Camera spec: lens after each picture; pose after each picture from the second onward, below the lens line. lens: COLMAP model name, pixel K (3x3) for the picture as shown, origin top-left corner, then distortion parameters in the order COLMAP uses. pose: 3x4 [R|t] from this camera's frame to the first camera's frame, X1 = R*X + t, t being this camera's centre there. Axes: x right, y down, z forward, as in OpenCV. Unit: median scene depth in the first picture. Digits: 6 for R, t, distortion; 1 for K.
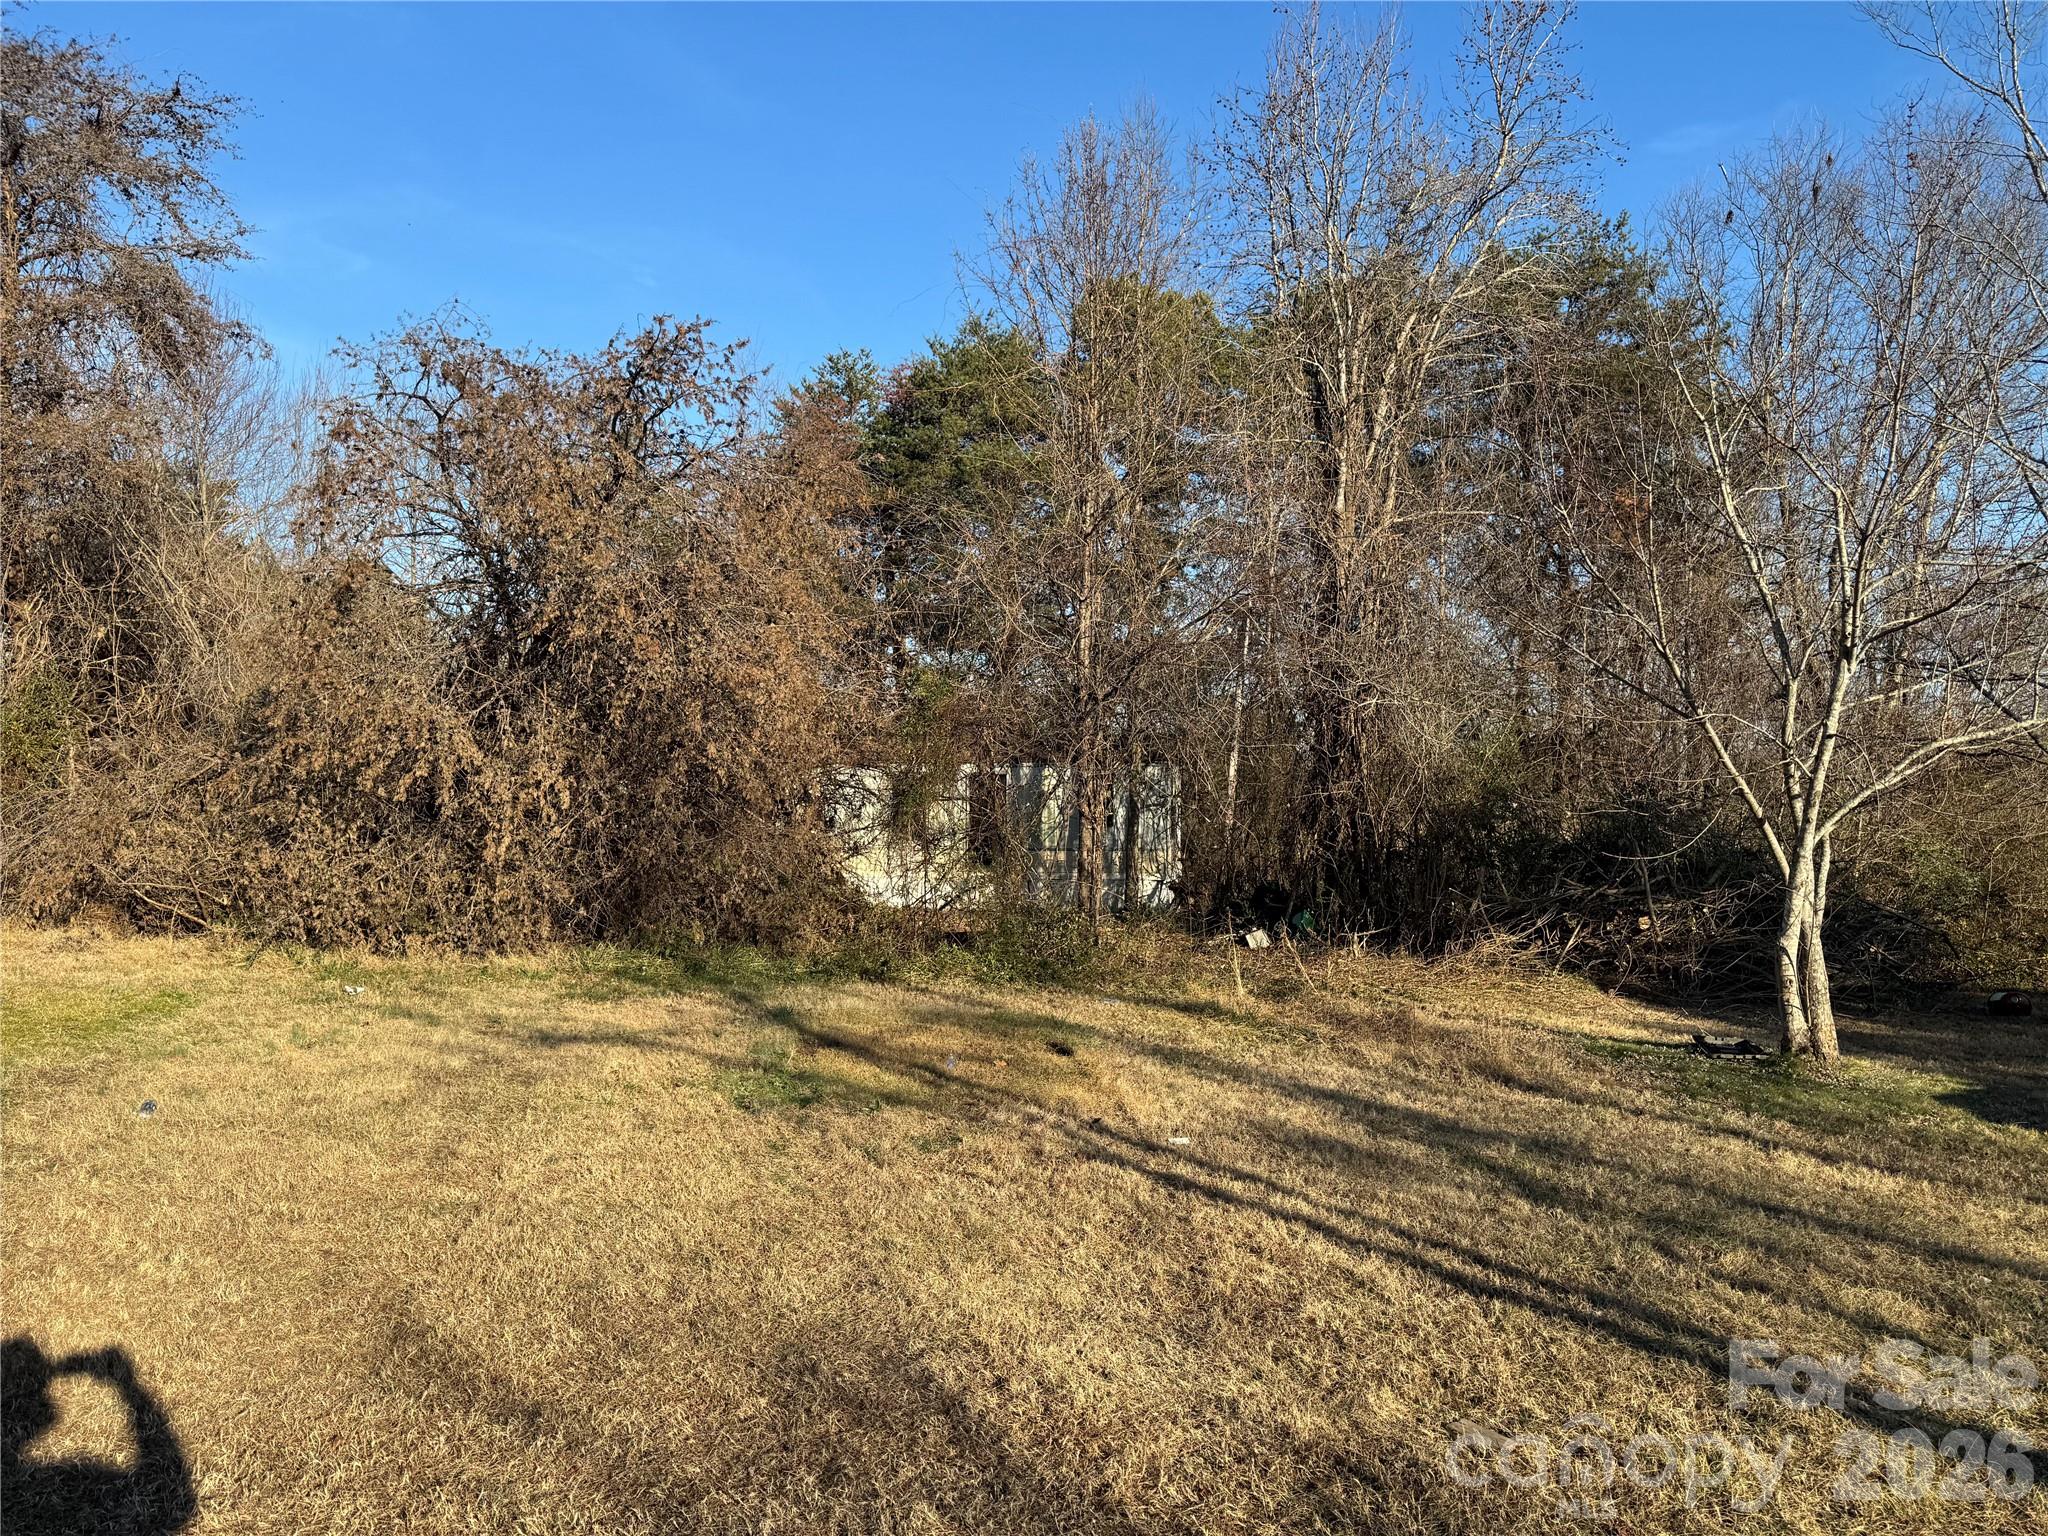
lens RADIAL K [[1409.8, 0, 1024.0], [0, 1409.8, 768.0], [0, 0, 1]] dist [0.042758, -0.069404]
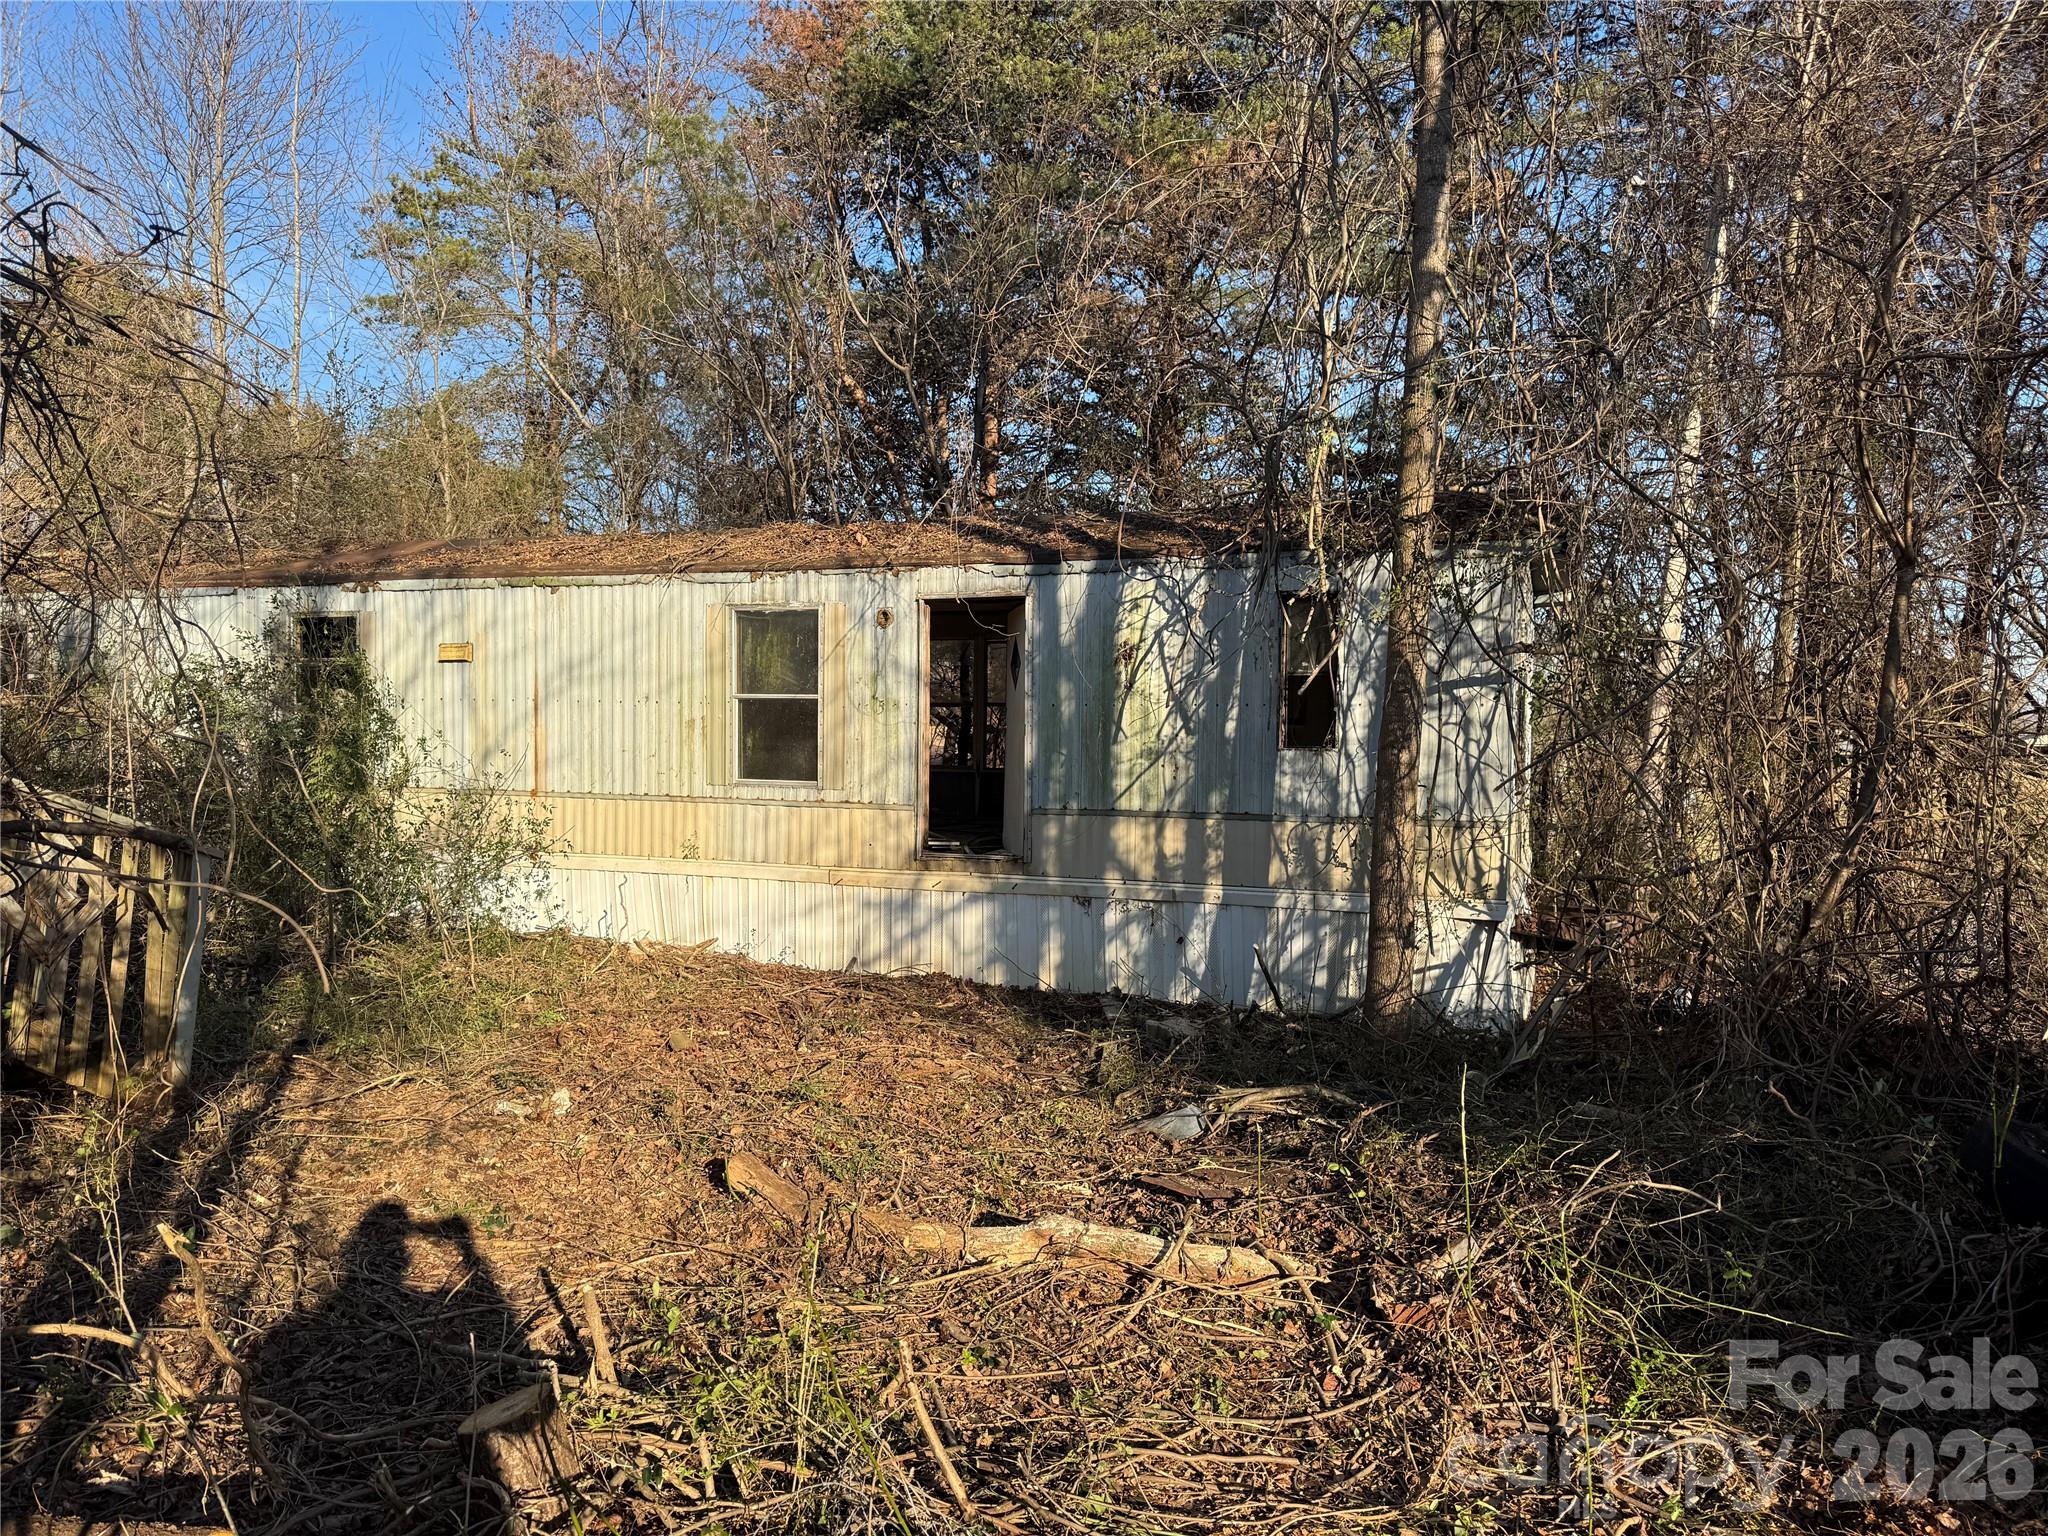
lens RADIAL K [[1409.8, 0, 1024.0], [0, 1409.8, 768.0], [0, 0, 1]] dist [0.042758, -0.069404]
pose [[0.983851, 0.018961, -0.177980, 0.079046], [-0.009671, 0.998552, 0.052919, 0.043823], [0.178726, -0.050343, 0.982610, 1.032343]]
